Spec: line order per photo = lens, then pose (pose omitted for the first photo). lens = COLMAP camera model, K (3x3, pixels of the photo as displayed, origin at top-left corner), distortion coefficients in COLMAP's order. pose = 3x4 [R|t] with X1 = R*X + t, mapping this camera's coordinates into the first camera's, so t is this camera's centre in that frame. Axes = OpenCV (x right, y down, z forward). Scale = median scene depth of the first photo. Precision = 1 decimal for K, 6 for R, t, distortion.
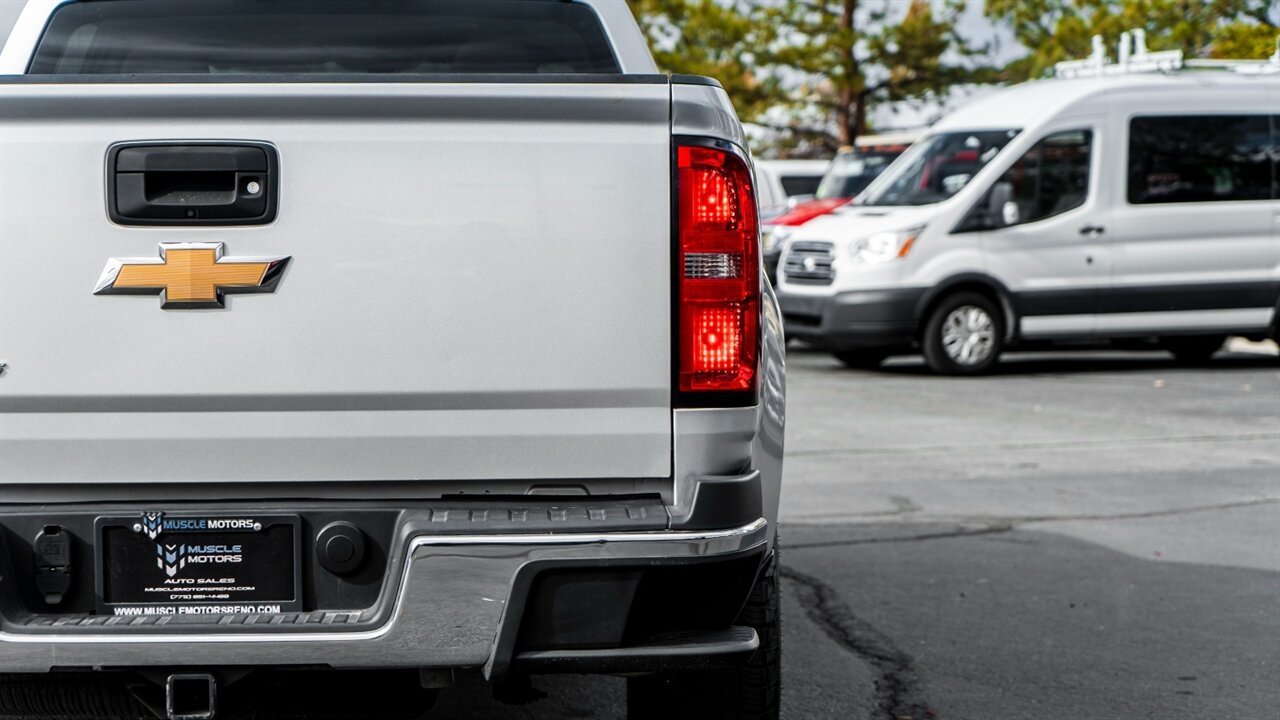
lens RADIAL K [[2556.0, 0, 640.0], [0, 2556.0, 360.0], [0, 0, 1]] dist [0.032919, 0.178910]
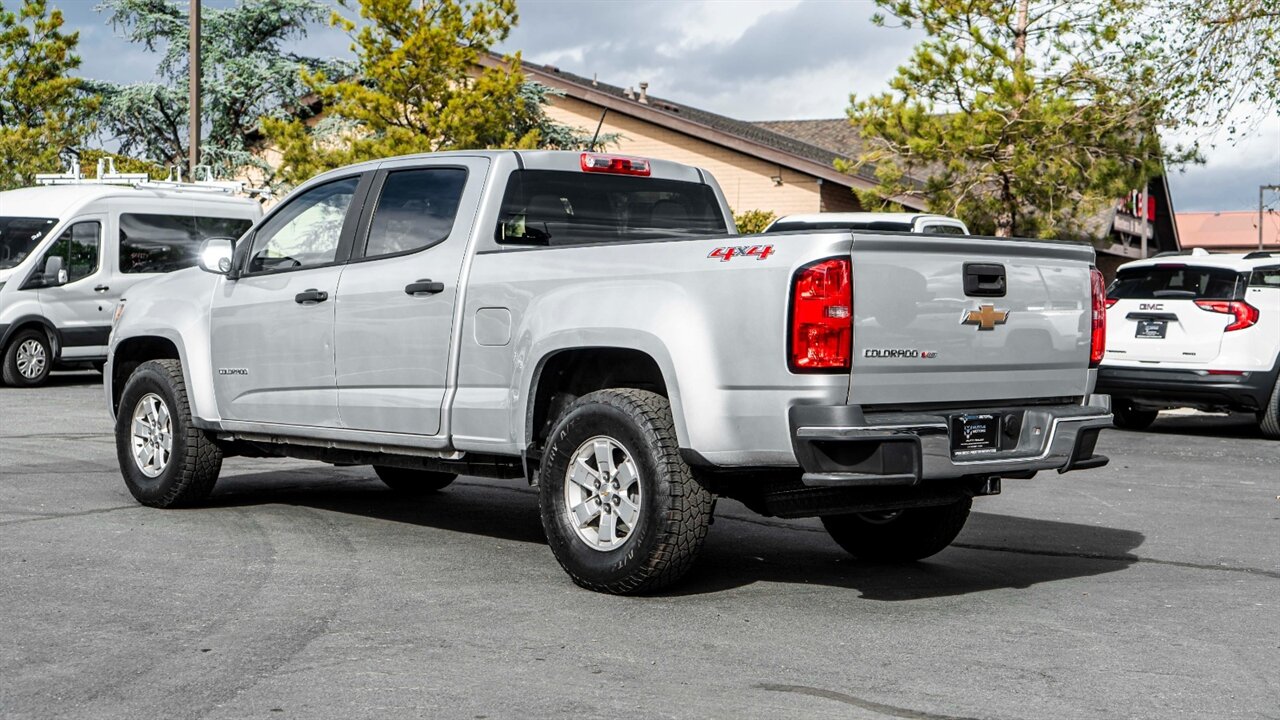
lens RADIAL K [[1851.1, 0, 640.0], [0, 1851.1, 360.0], [0, 0, 1]] dist [0.003010, 0.012991]
pose [[0.747572, -0.003955, 0.664168, -0.339198], [0.012320, 0.999893, -0.007913, 0.004048], [-0.664066, 0.014098, 0.747541, -0.025827]]
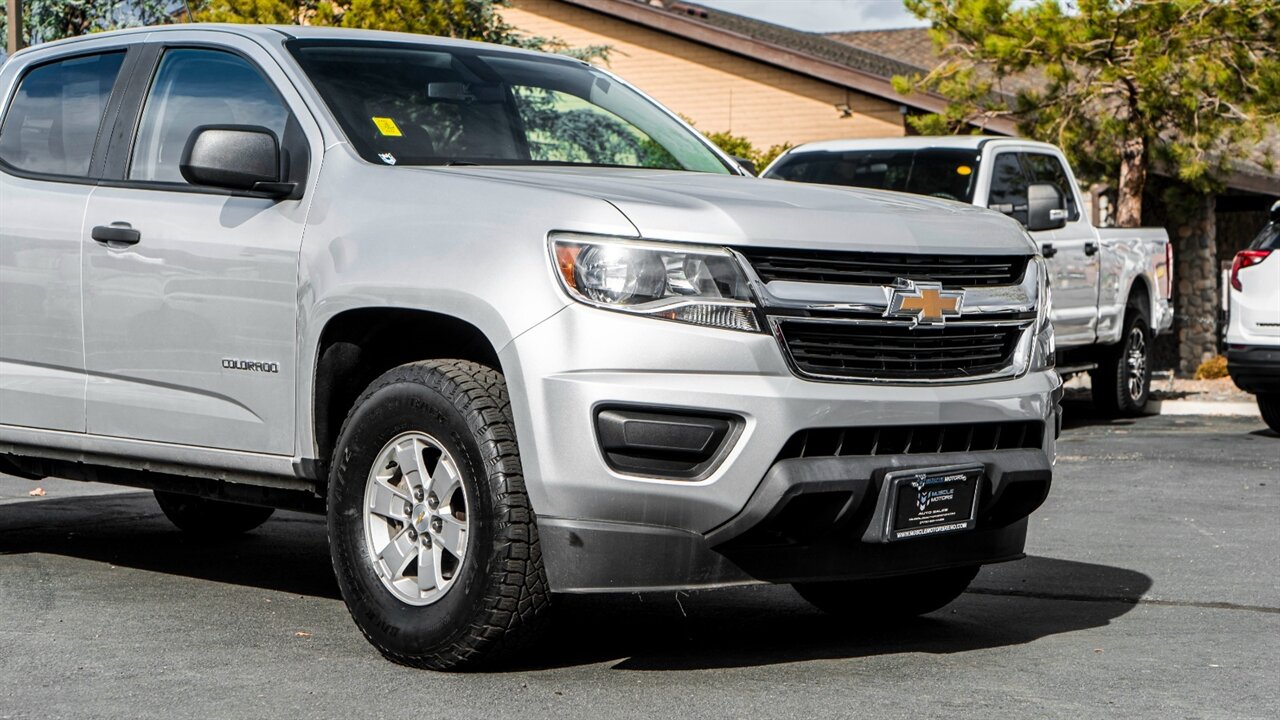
lens RADIAL K [[2545.7, 0, 640.0], [0, 2545.7, 360.0], [0, 0, 1]] dist [0.034496, 0.203978]
pose [[0.765370, -0.013762, 0.643443, -0.290327], [0.030335, 0.999432, -0.014707, 0.013850], [-0.642875, 0.030776, 0.765352, -0.032275]]
